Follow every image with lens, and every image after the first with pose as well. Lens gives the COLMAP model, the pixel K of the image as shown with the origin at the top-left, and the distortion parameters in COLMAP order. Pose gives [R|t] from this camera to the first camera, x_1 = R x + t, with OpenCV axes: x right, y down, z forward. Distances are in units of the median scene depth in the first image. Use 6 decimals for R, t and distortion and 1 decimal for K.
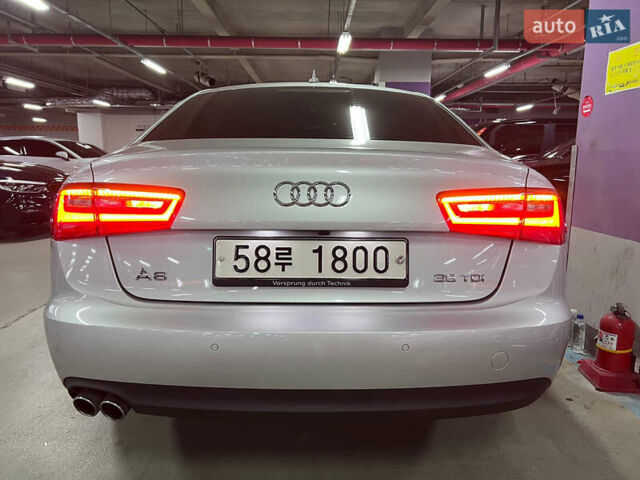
lens RADIAL K [[502.5, 0, 323.9], [0, 502.5, 236.9], [0, 0, 1]] dist [0.017335, -0.008270]
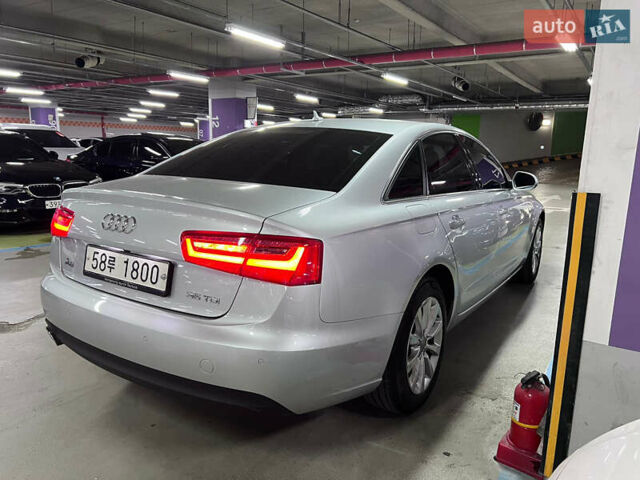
lens RADIAL K [[502.5, 0, 321.4], [0, 502.5, 243.2], [0, 0, 1]] dist [0.017335, -0.008270]
pose [[0.821953, 0.116763, -0.557458, 1.259634], [-0.106823, 0.992996, 0.050482, -0.160744], [0.559448, 0.018056, 0.828669, 0.103571]]
